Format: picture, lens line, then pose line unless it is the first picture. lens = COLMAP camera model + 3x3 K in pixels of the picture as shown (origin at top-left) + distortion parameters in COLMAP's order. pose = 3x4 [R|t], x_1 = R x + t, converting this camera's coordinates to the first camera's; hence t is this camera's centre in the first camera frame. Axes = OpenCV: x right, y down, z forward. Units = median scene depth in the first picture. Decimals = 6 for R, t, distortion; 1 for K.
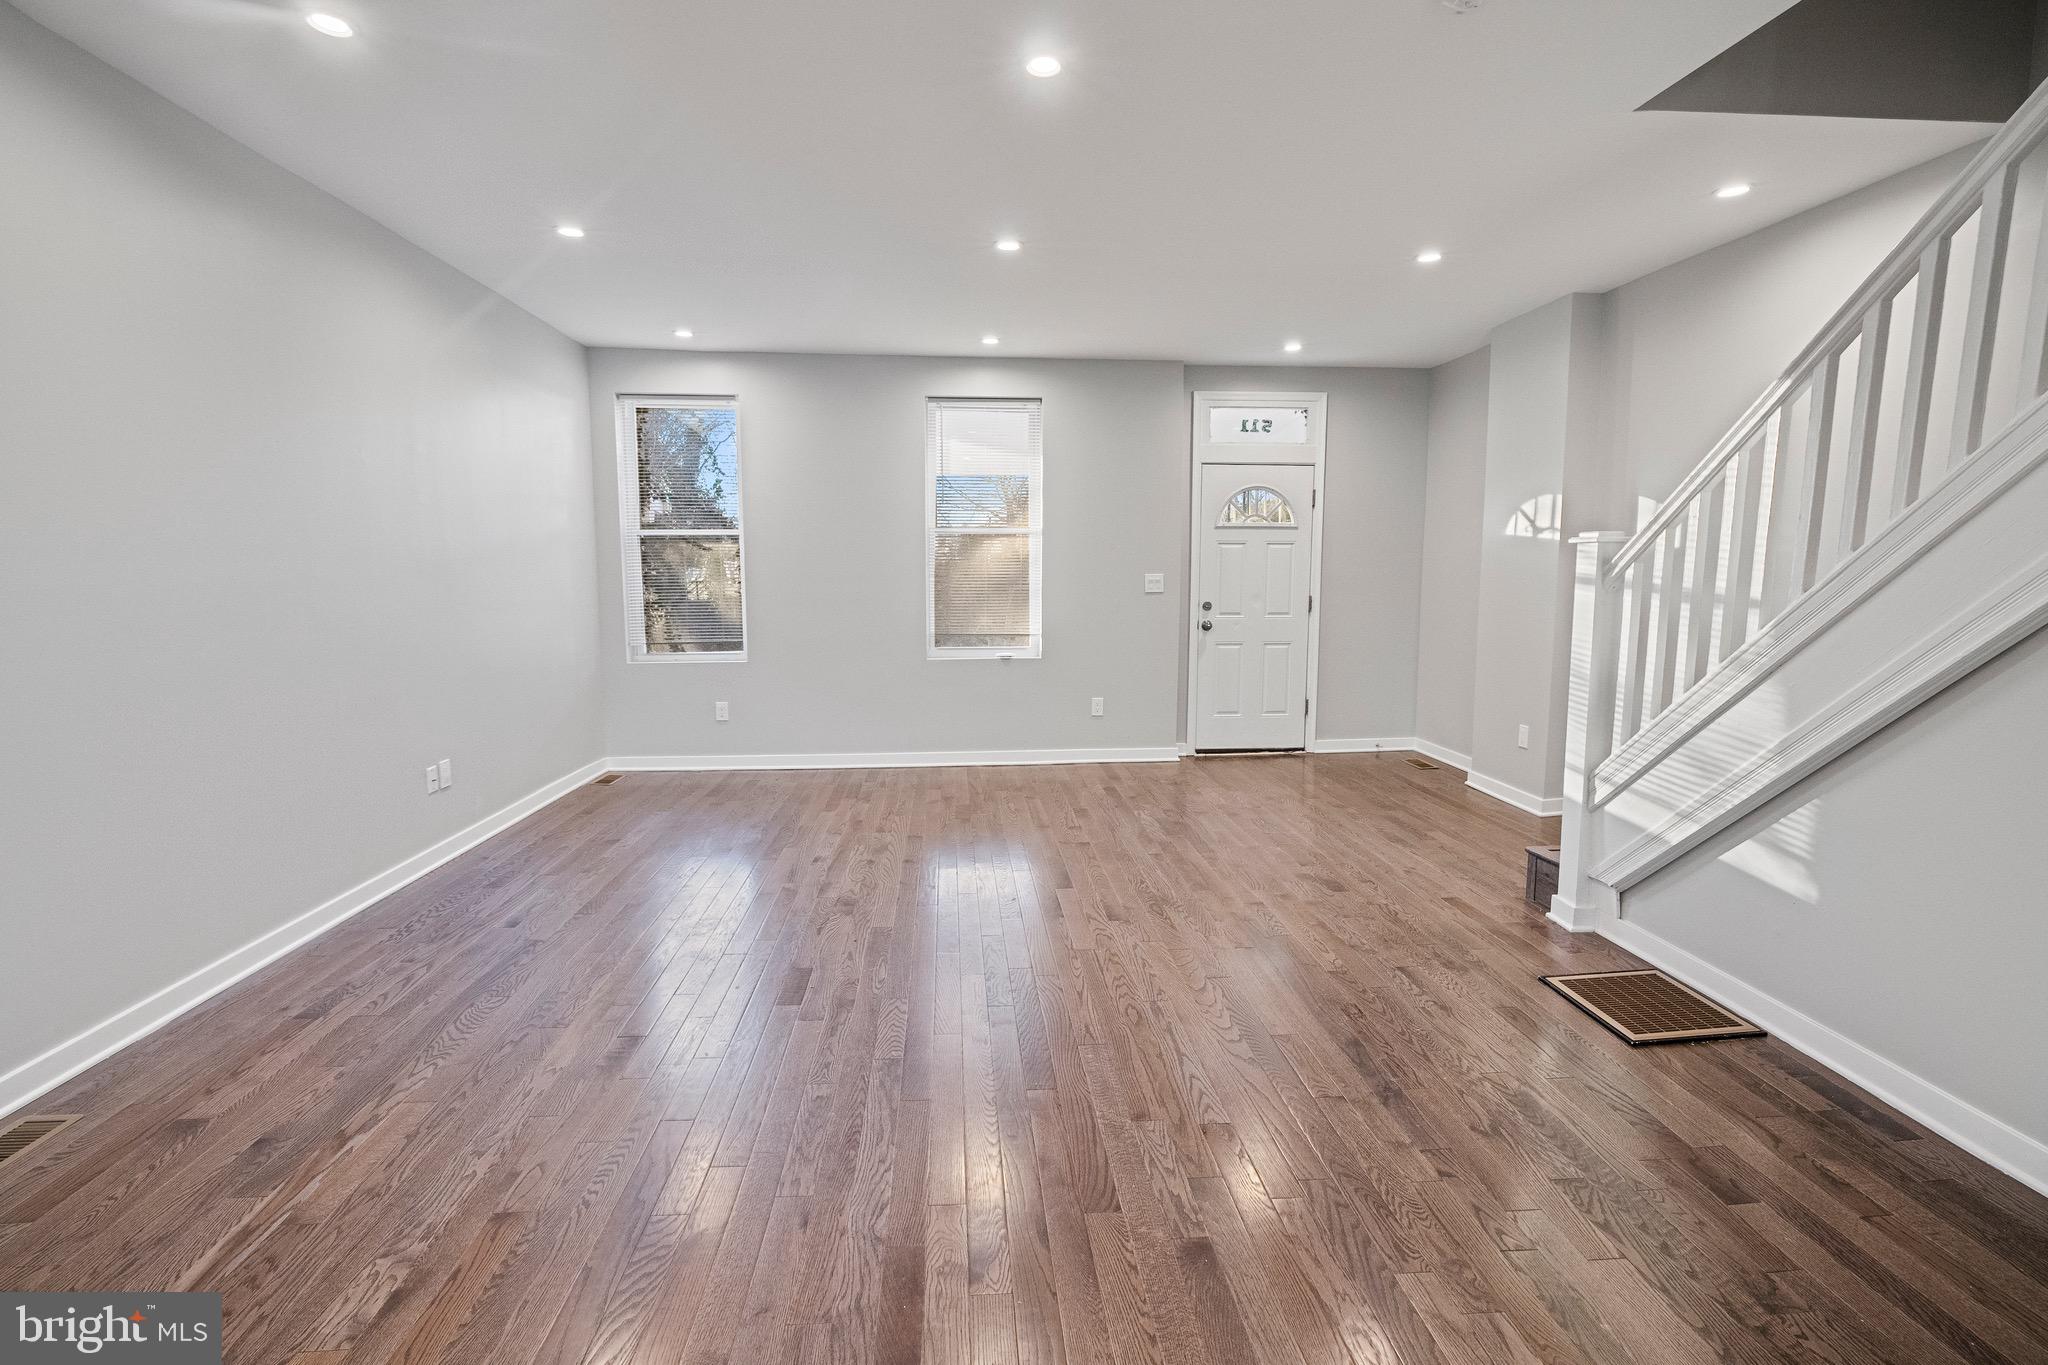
lens RADIAL K [[922.9, 0, 1031.7], [0, 922.9, 683.1], [0, 0, 1]] dist [-0.004315, 0.000457]
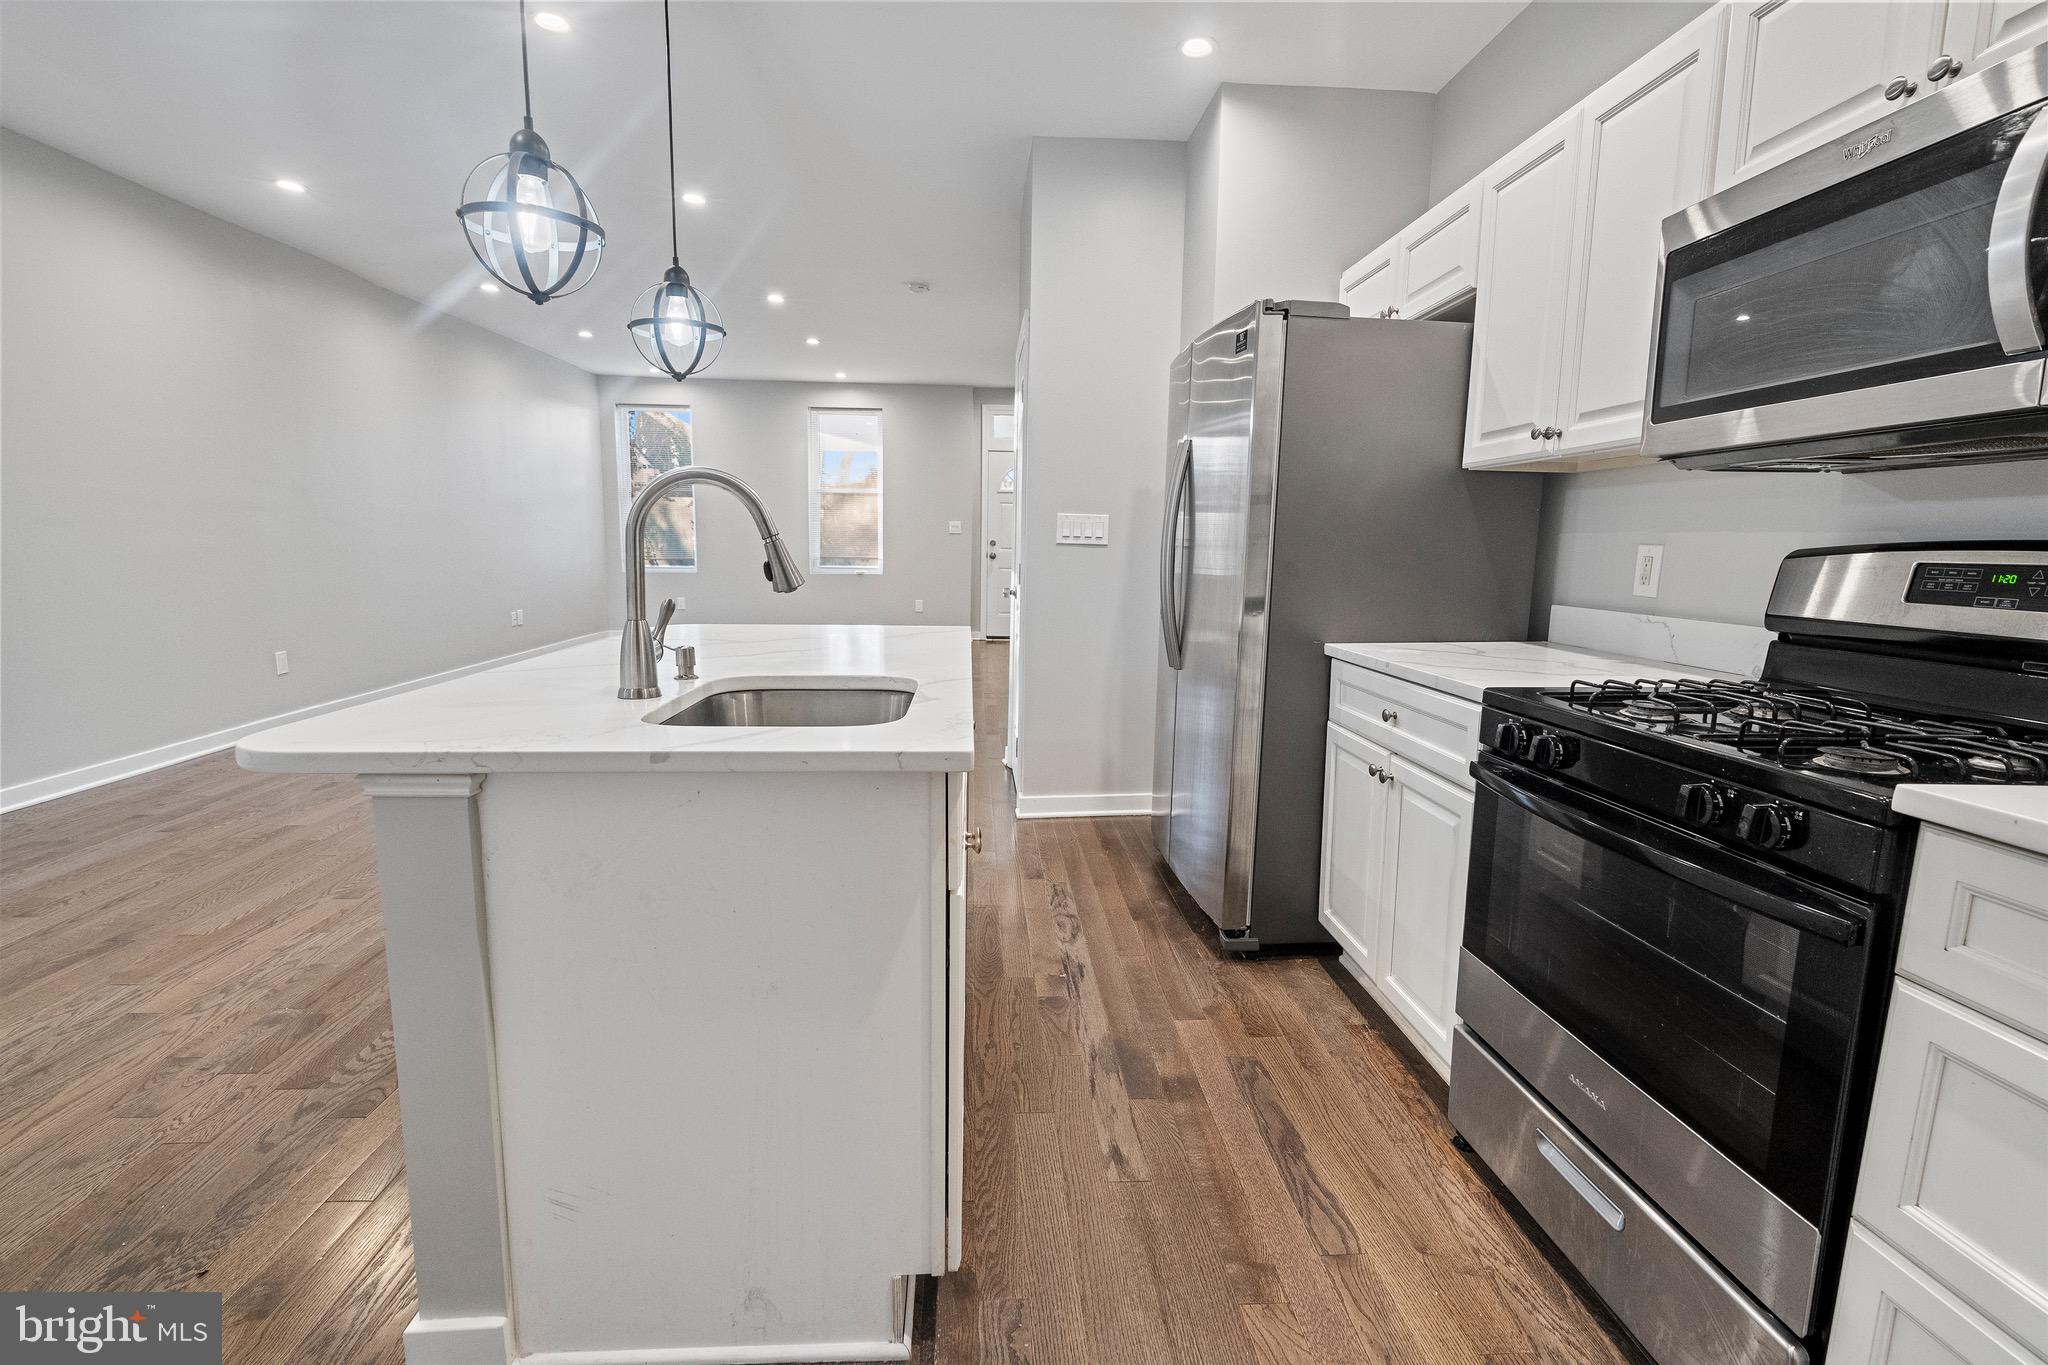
lens RADIAL K [[922.0, 0, 1015.6], [0, 922.0, 672.2], [0, 0, 1]] dist [0.002727, 0.000774]
pose [[0.999188, 0.020759, -0.034540, 0.304226], [-0.019750, 0.999376, 0.029291, 0.092572], [0.035127, -0.028585, 0.998974, -0.585419]]
